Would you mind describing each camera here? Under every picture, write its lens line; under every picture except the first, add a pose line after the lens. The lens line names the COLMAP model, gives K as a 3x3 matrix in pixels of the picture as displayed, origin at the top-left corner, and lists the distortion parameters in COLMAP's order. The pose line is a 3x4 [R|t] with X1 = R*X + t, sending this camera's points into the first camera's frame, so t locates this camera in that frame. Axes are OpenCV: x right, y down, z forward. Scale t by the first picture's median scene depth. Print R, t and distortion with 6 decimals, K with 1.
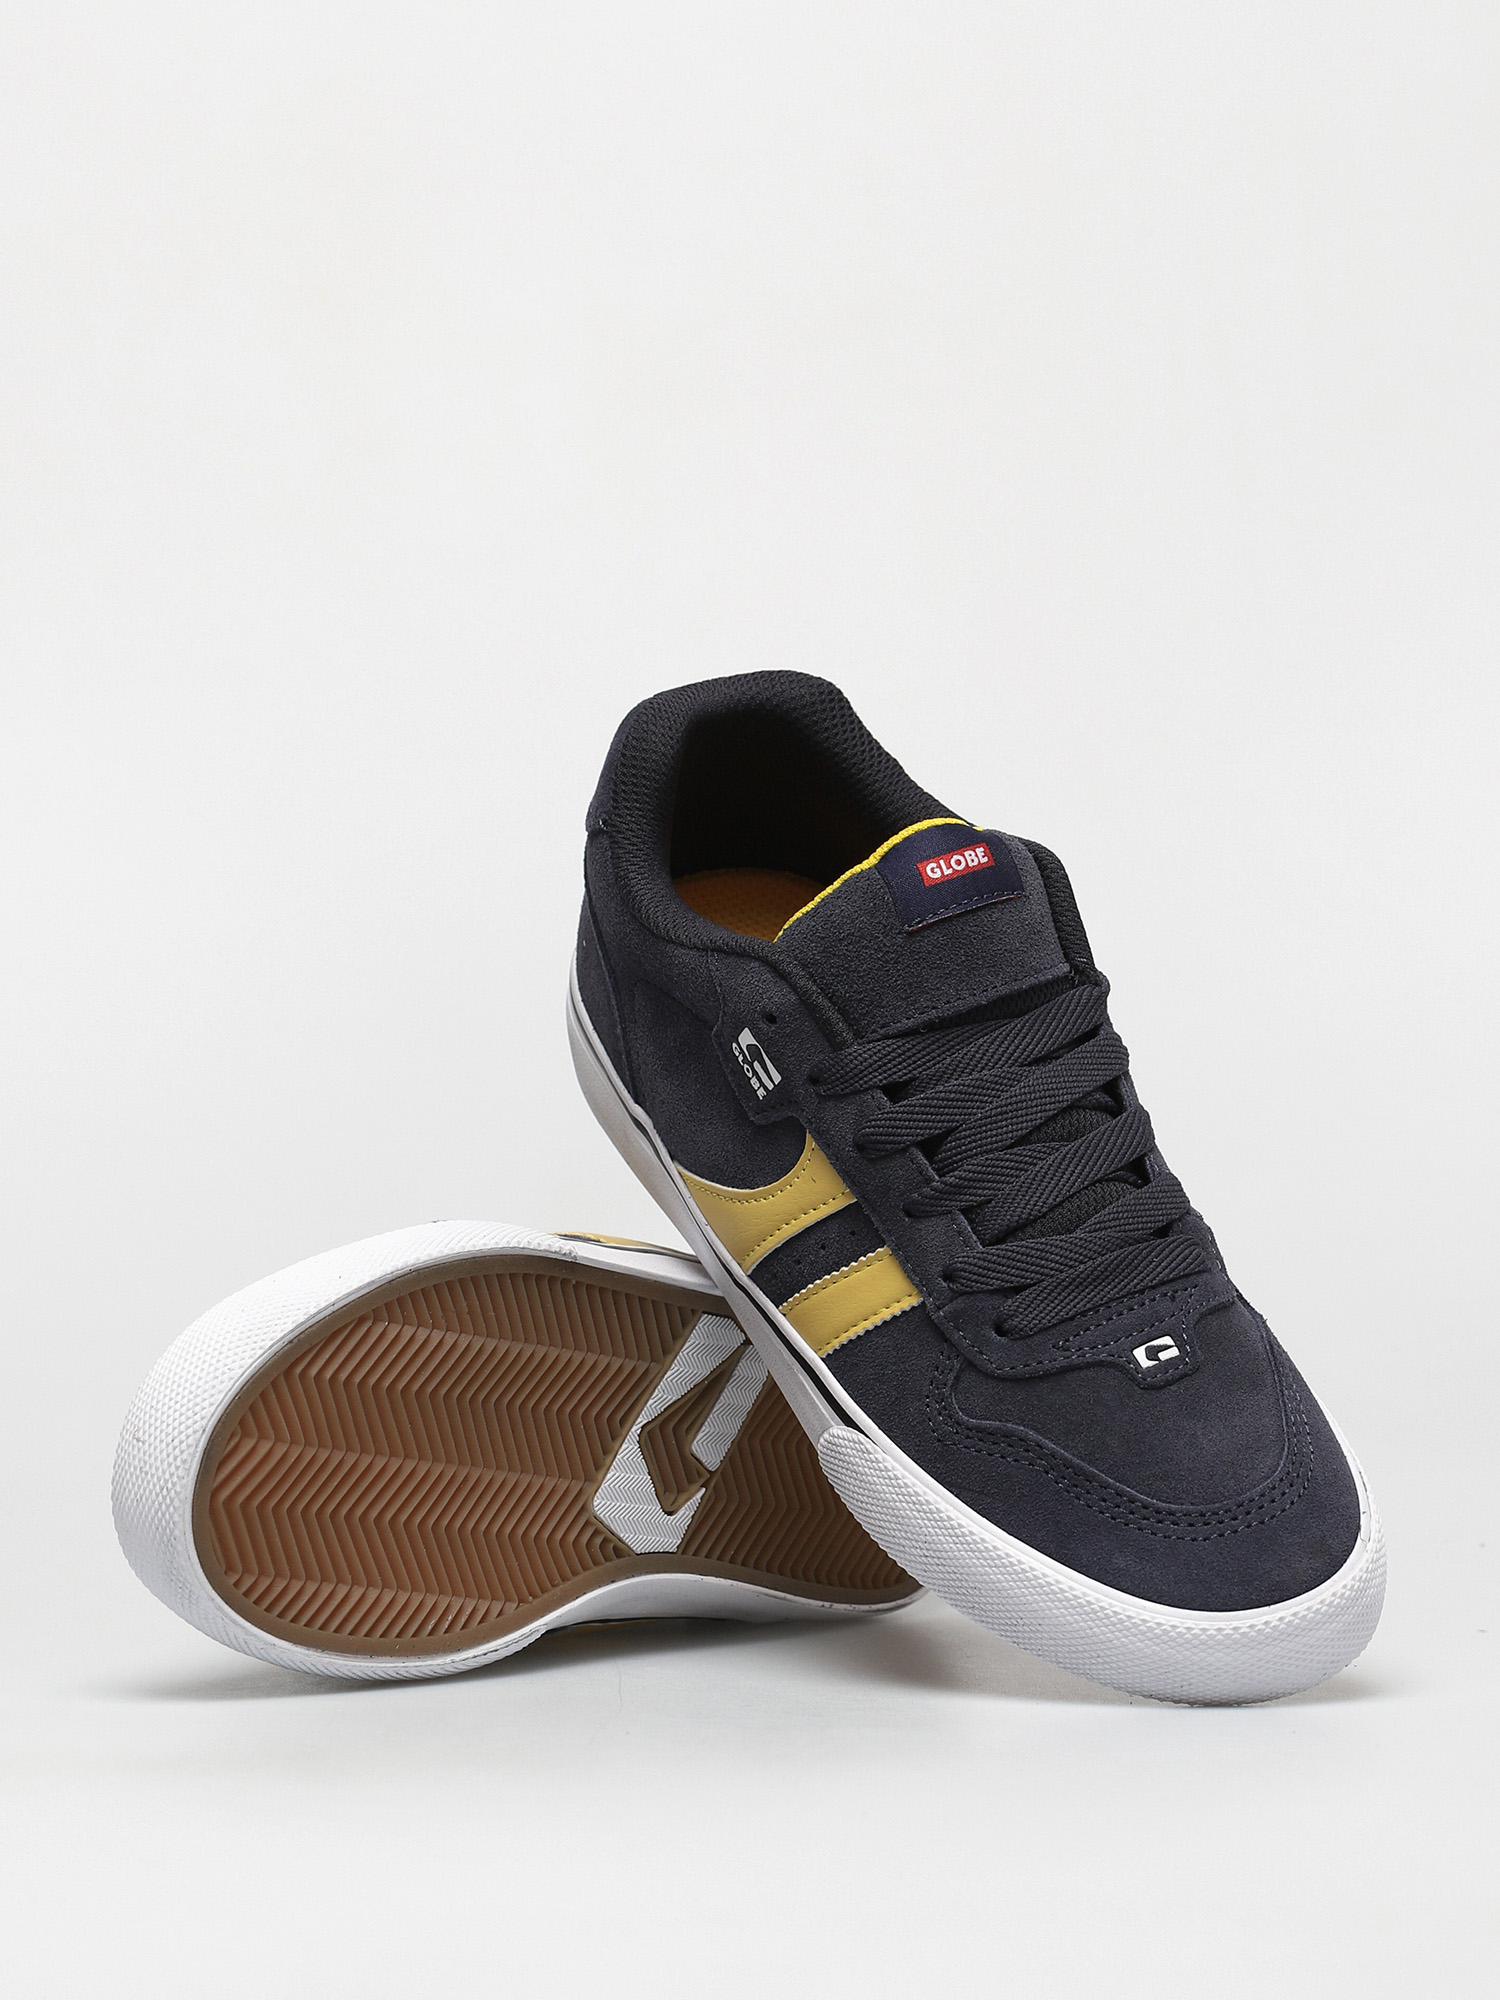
lens RADIAL K [[6266.7, 0, 750.6], [0, 6266.7, 1000.3], [0, 0, 1]] dist [-0.154306, 0.000000]
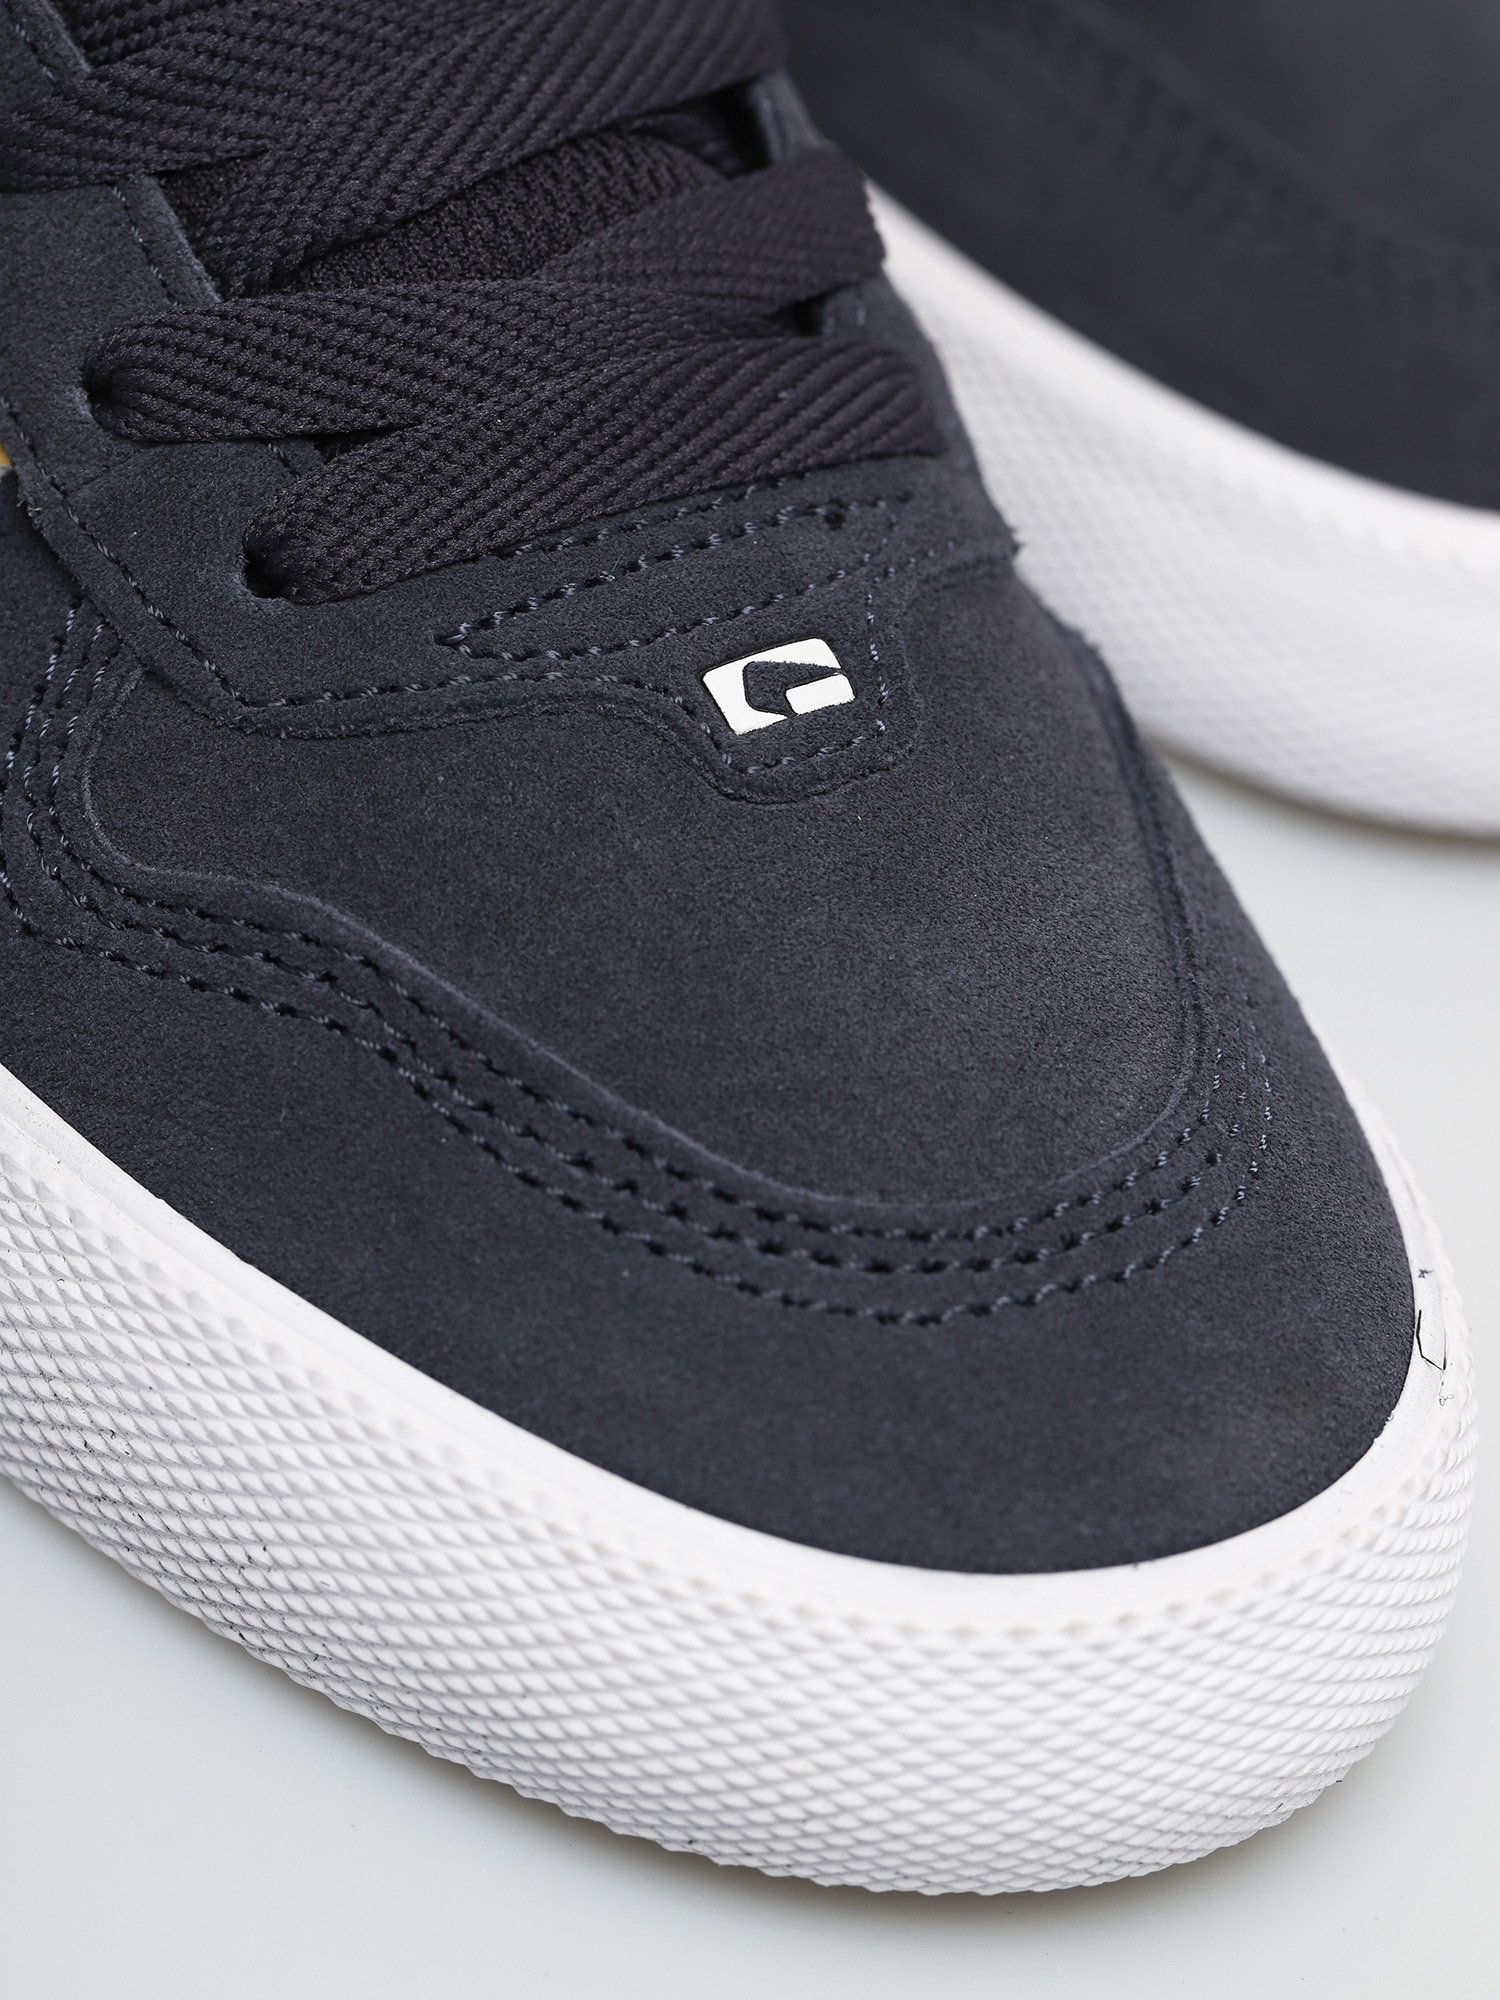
lens RADIAL K [[6266.7, 0, 748.5], [0, 6266.7, 1000.7], [0, 0, 1]] dist [-0.154306, 0.000000]
pose [[0.981679, 0.077910, 0.173886, 0.012359], [-0.084841, 0.995855, 0.032777, 0.061581], [-0.170612, -0.046929, 0.984220, 0.704722]]
